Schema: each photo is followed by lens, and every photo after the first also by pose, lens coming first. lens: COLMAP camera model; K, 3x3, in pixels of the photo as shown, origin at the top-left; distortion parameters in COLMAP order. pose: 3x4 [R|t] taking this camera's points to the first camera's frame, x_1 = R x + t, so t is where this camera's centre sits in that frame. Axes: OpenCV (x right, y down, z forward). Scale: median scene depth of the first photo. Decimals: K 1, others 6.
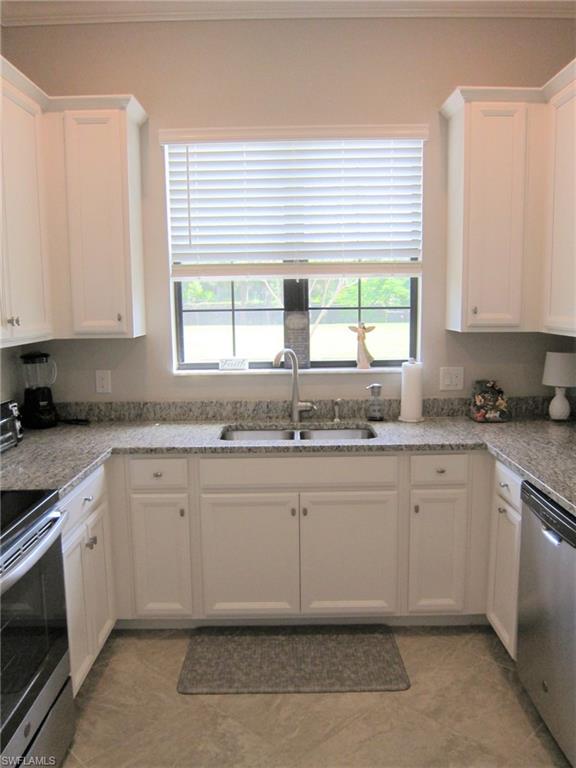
lens RADIAL K [[639.6, 0, 287.8], [0, 639.6, 384.4], [0, 0, 1]] dist [-0.057948, 0.005031]
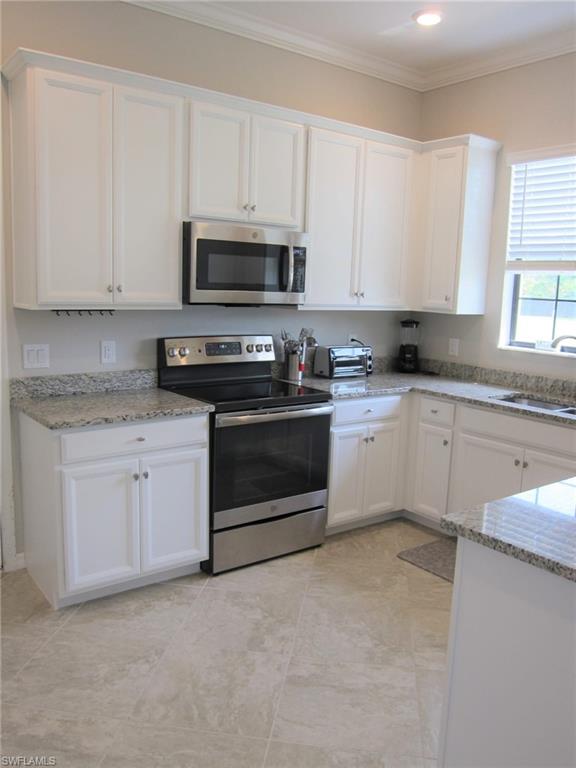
lens RADIAL K [[639.6, 0, 286.0], [0, 639.6, 386.7], [0, 0, 1]] dist [-0.057948, 0.005031]
pose [[0.605374, 0.163917, -0.778880, 0.576381], [-0.148799, 0.984619, 0.091563, 0.007770], [0.781909, 0.060467, 0.620453, -0.102233]]
